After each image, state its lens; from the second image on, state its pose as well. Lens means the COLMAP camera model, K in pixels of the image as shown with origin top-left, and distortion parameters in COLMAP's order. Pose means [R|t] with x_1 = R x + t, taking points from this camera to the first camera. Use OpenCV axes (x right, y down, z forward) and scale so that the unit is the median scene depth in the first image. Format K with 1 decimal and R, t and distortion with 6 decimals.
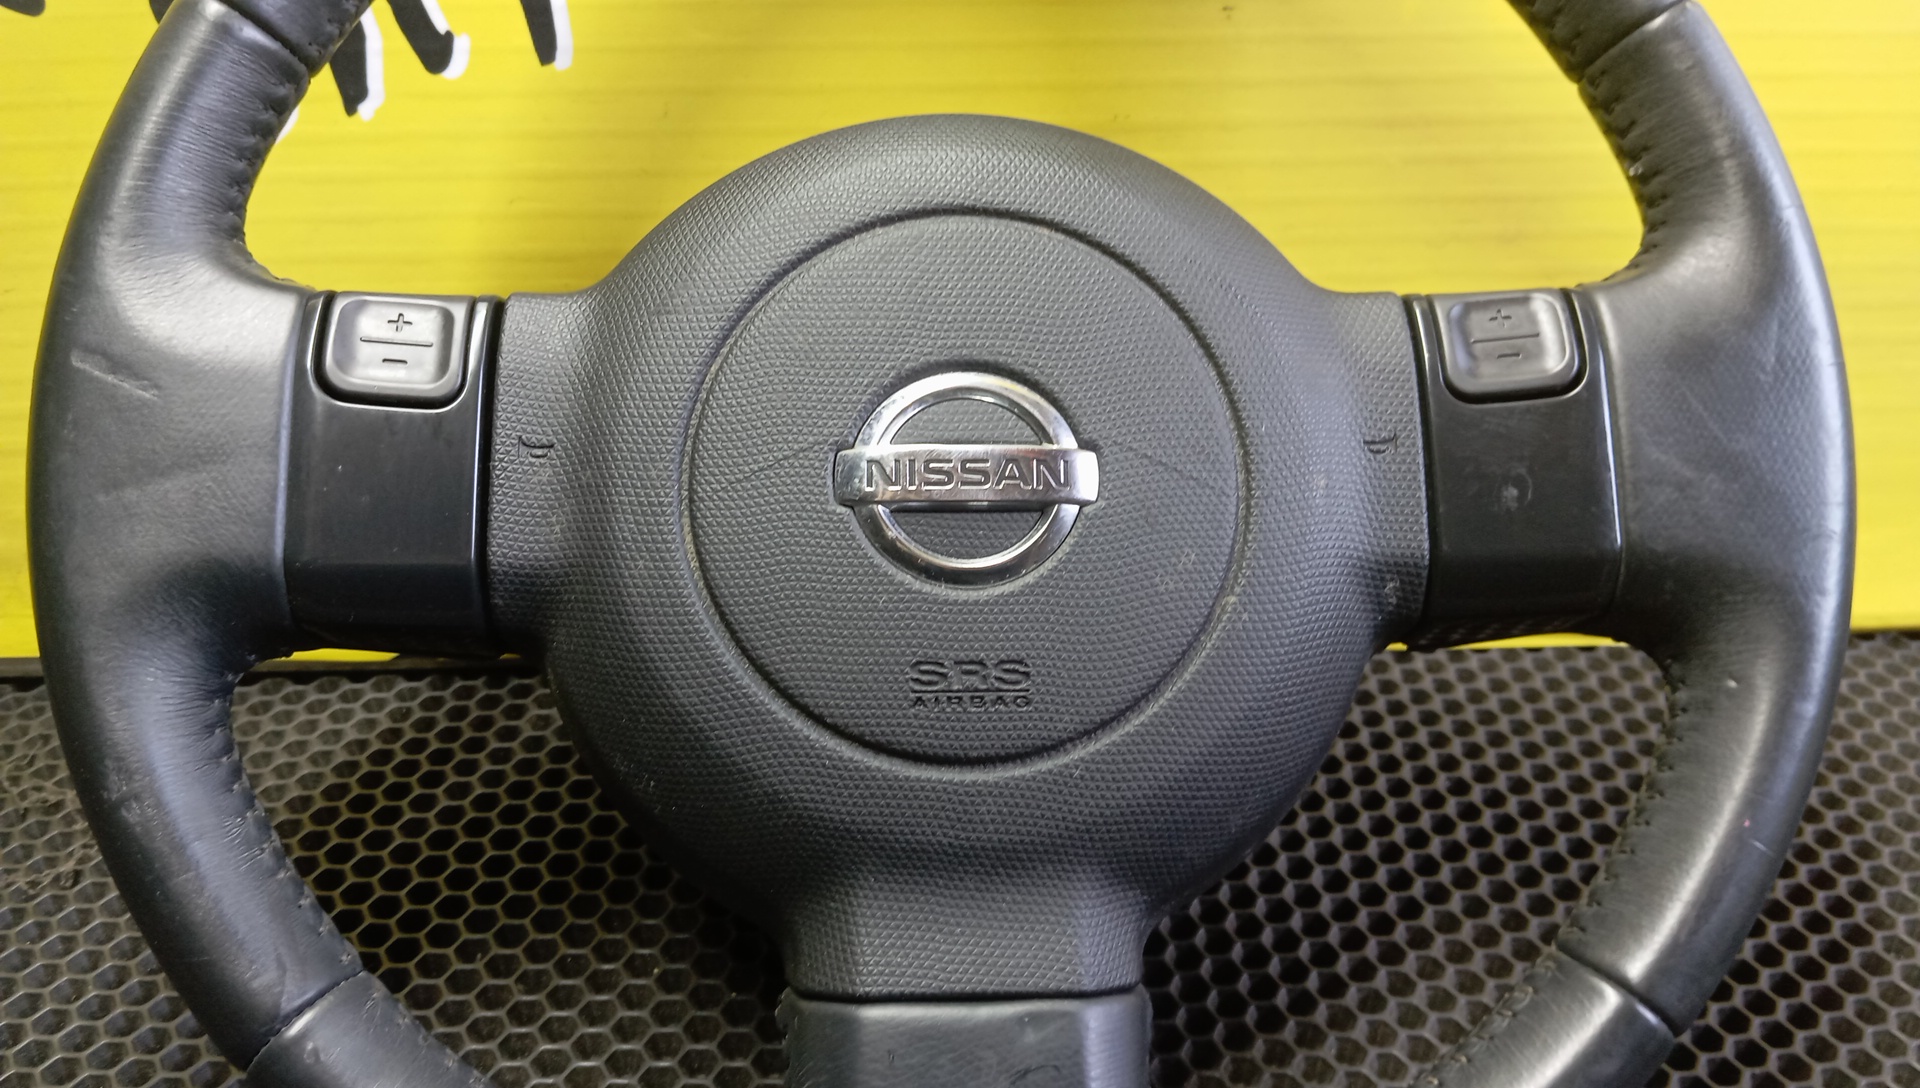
lens RADIAL K [[1640.7, 0, 961.7], [0, 1640.7, 551.1], [0, 0, 1]] dist [0.071064, -0.187571]
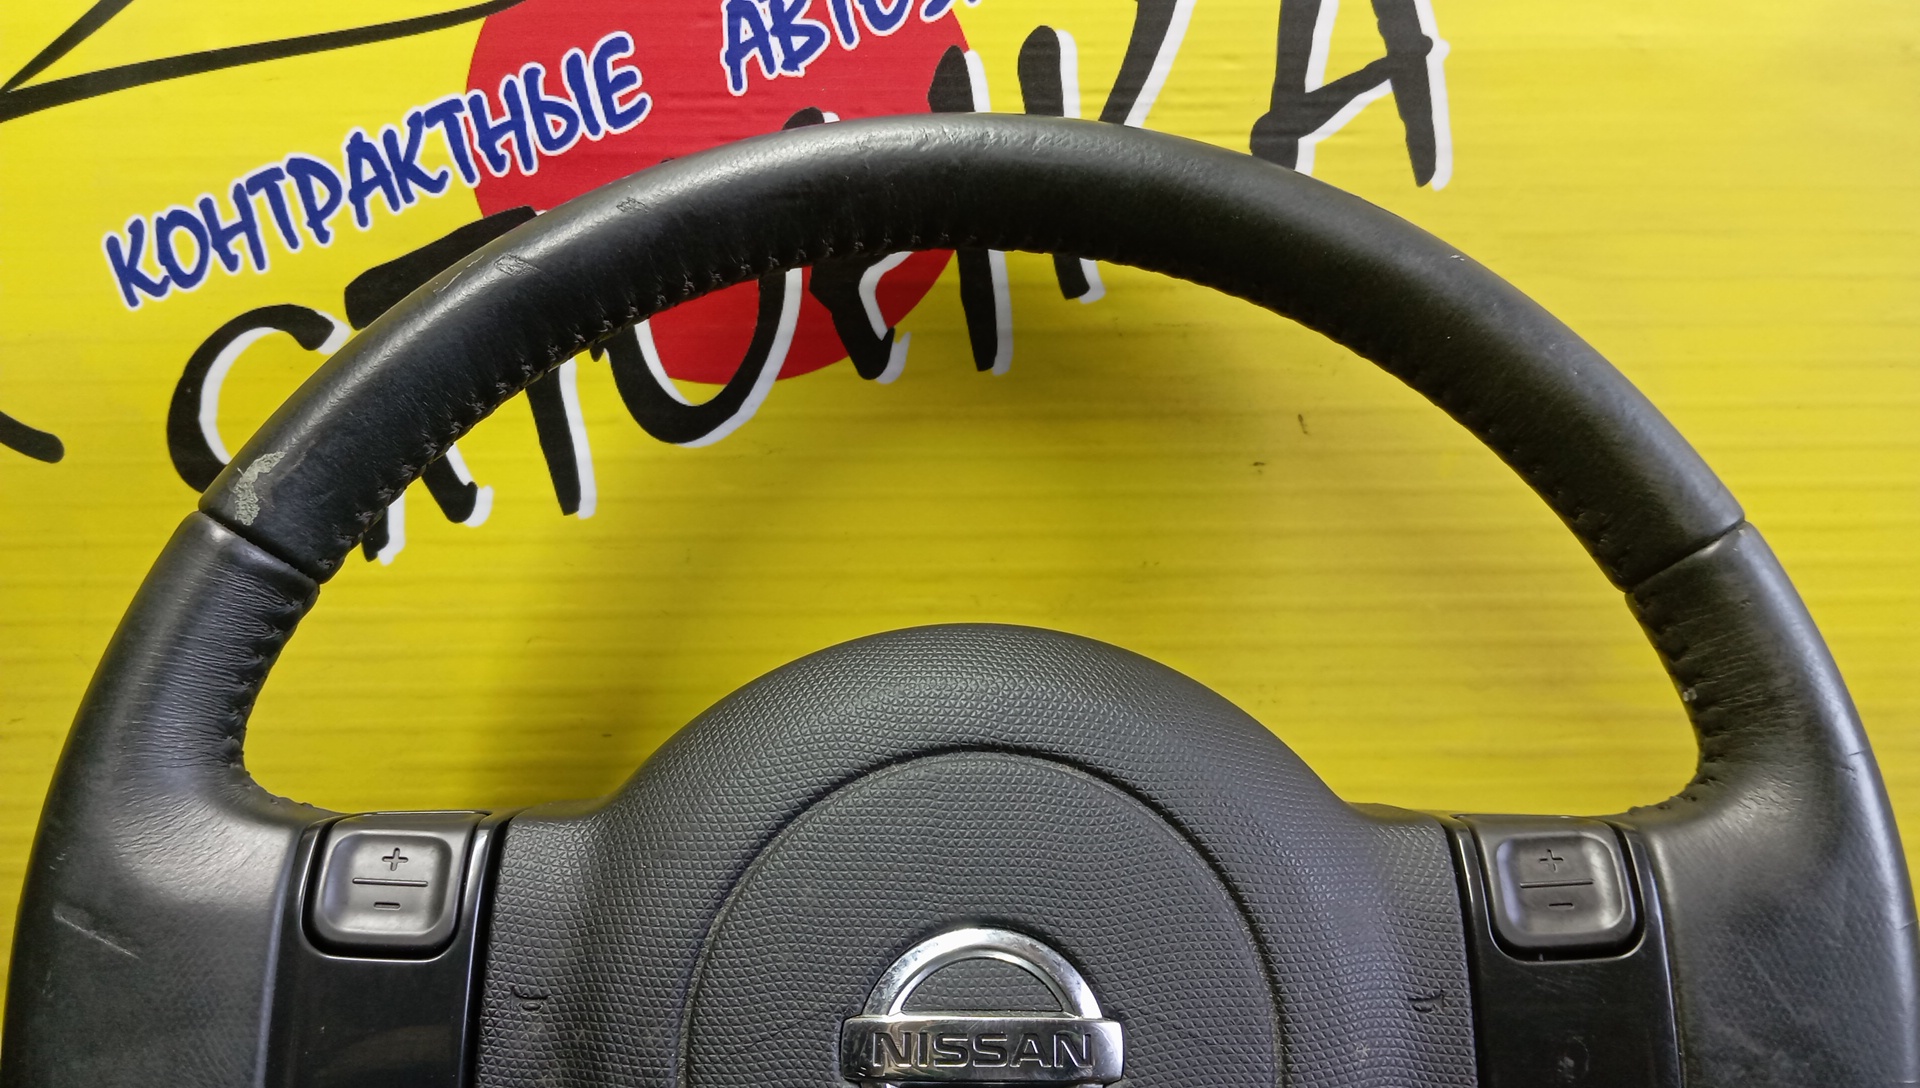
lens RADIAL K [[1640.7, 0, 961.5], [0, 1640.7, 526.8], [0, 0, 1]] dist [0.071064, -0.187571]
pose [[0.999603, 0.010299, -0.026208, 0.012592], [-0.013166, 0.993656, -0.111689, -0.232290], [0.024891, 0.111990, 0.993398, 0.032205]]
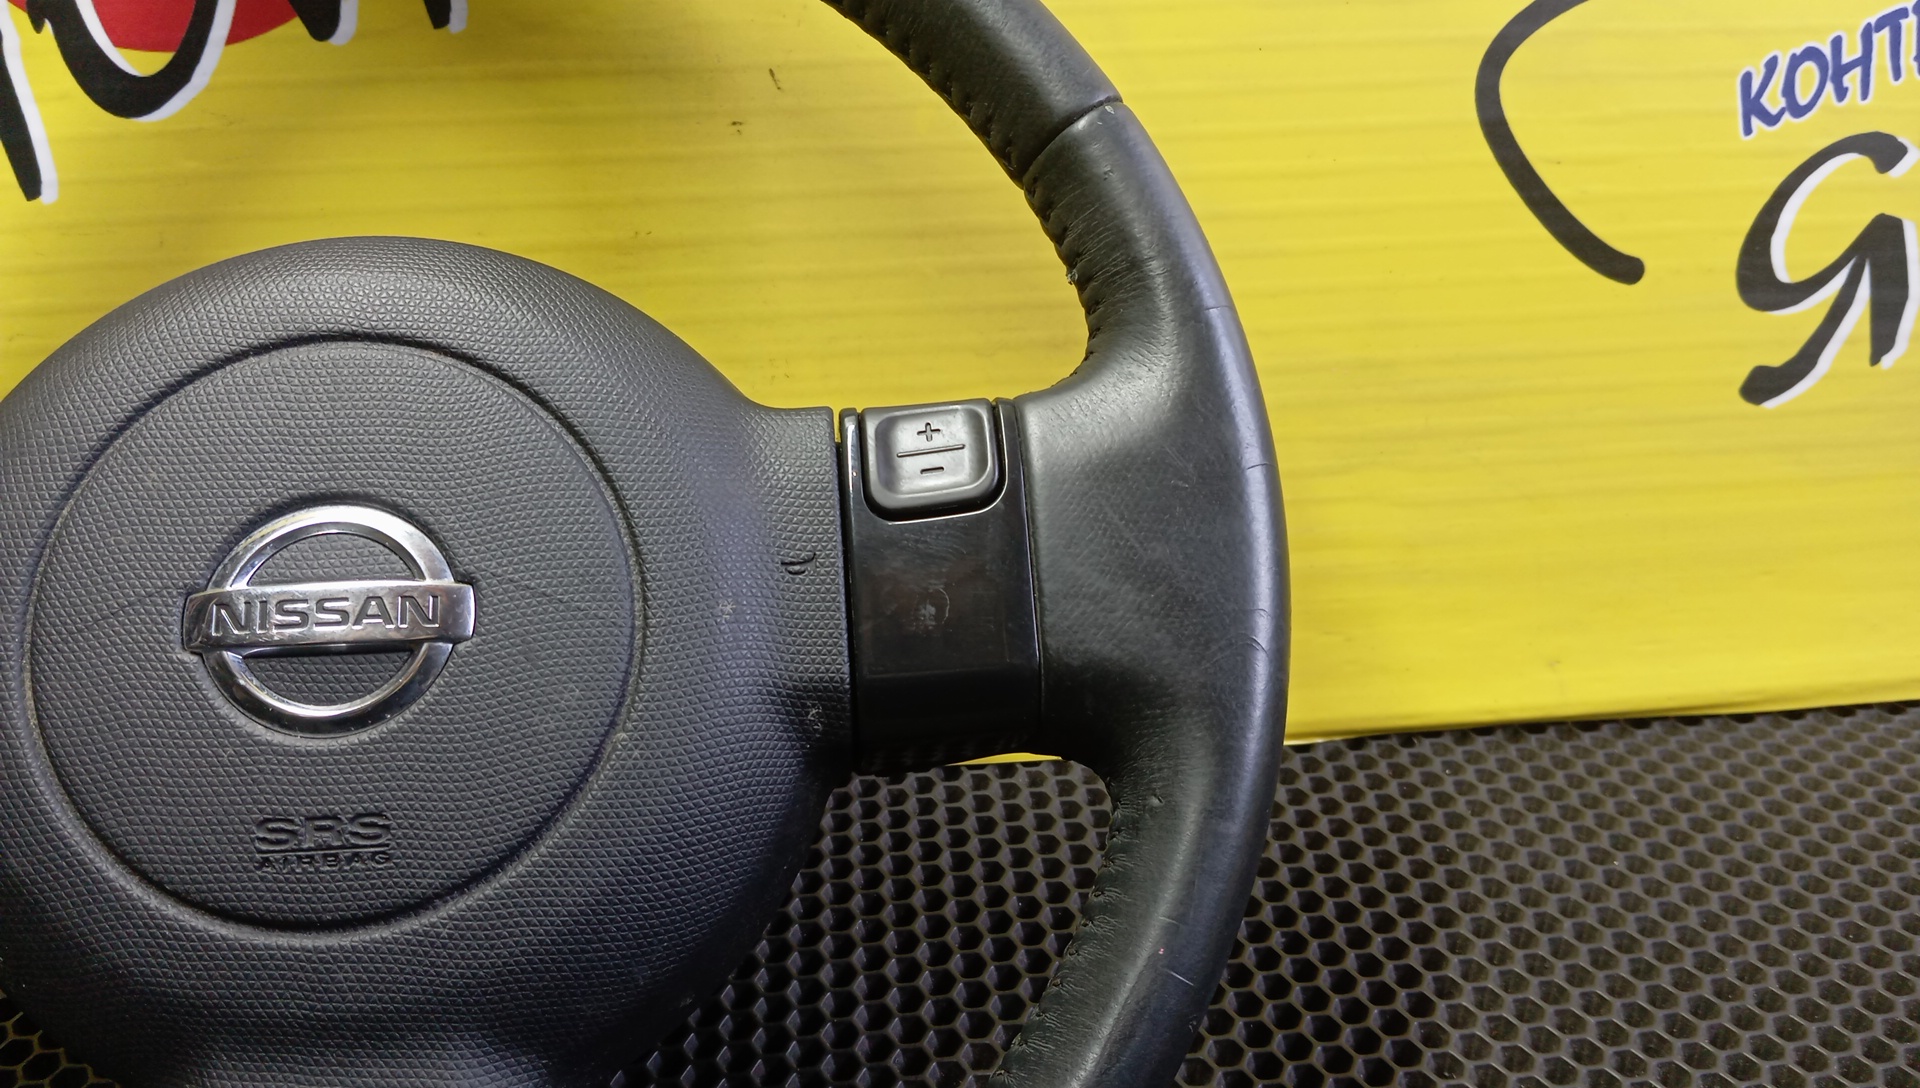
lens RADIAL K [[1640.7, 0, 981.7], [0, 1640.7, 543.7], [0, 0, 1]] dist [0.071064, -0.187571]
pose [[0.998282, -0.036147, 0.046122, 0.327258], [0.039158, 0.997042, -0.066129, -0.009895], [-0.043595, 0.067821, 0.996745, 0.040464]]
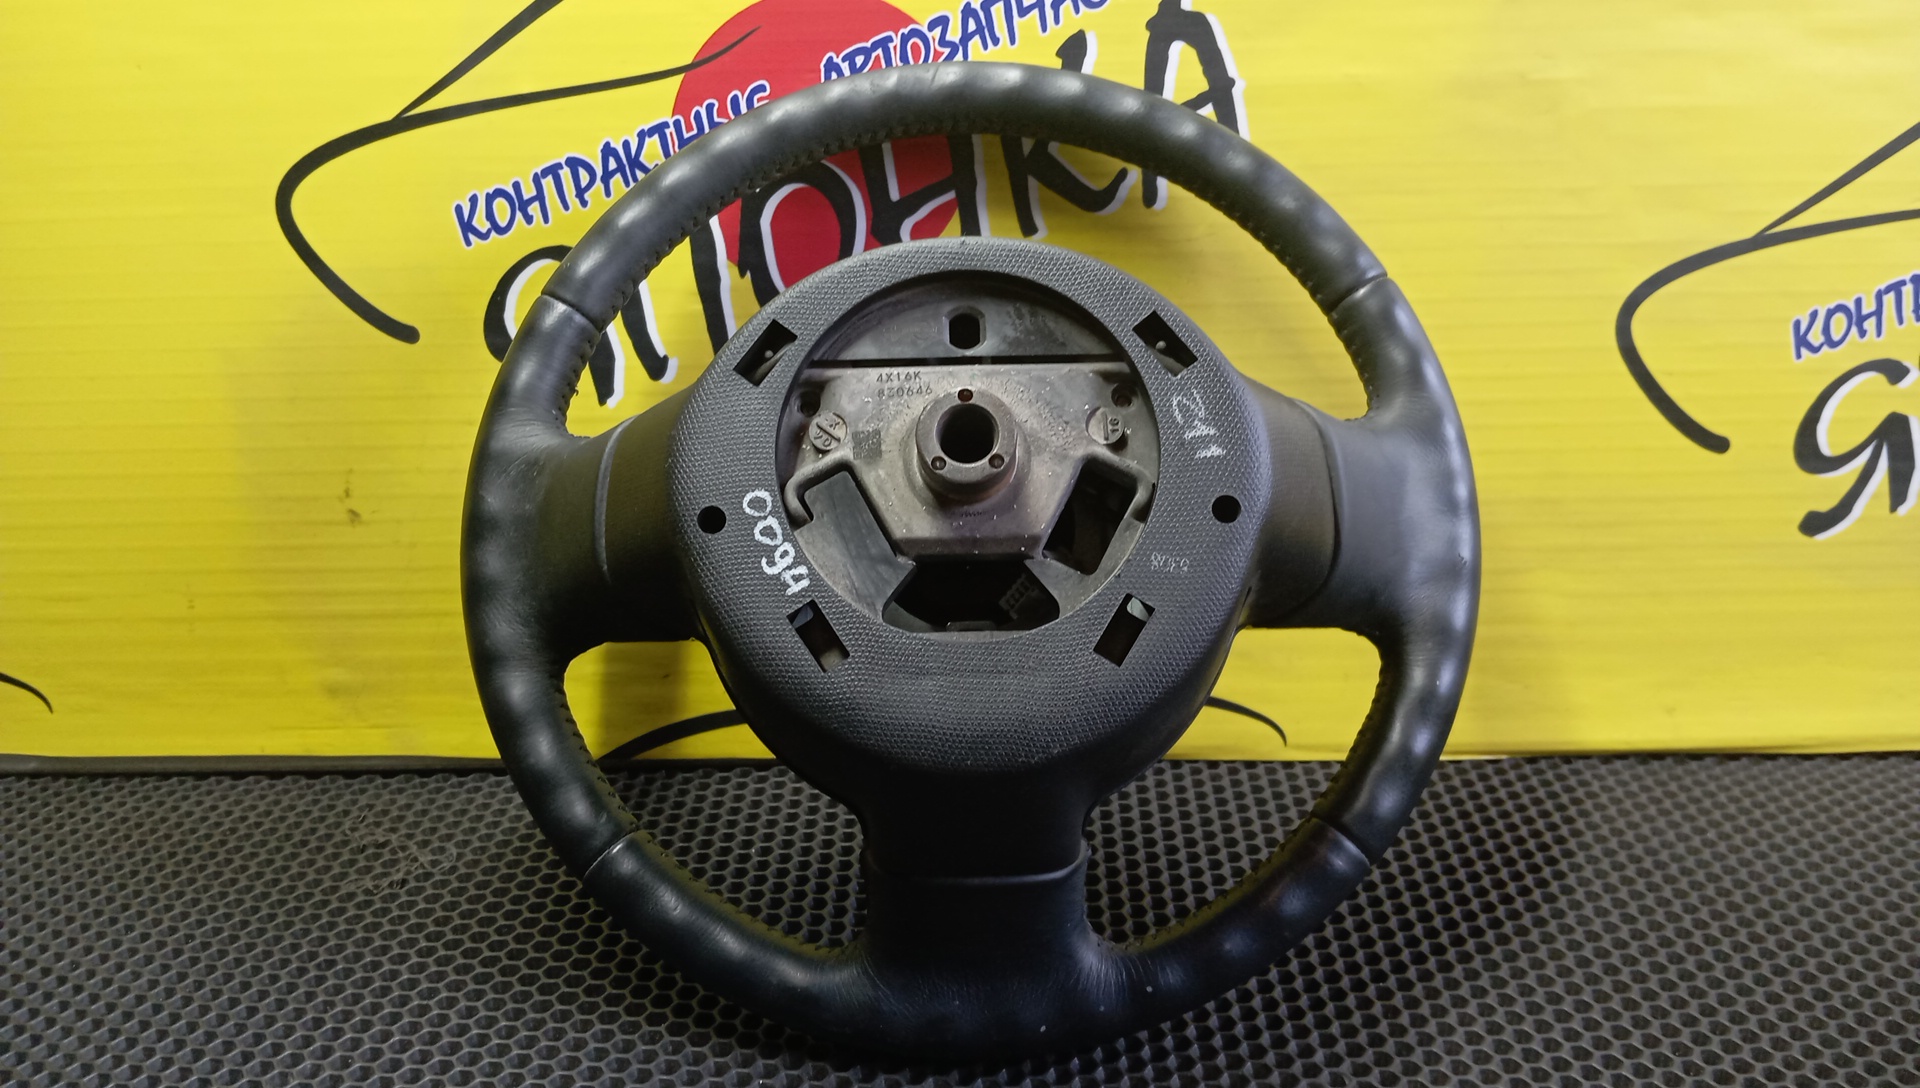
lens RADIAL K [[1640.7, 0, 953.5], [0, 1640.7, 534.1], [0, 0, 1]] dist [0.071064, -0.187571]
pose [[0.998866, 0.002102, -0.047574, 0.066017], [-0.010149, 0.985469, -0.169550, 0.170424], [0.046526, 0.169841, 0.984373, -0.717322]]
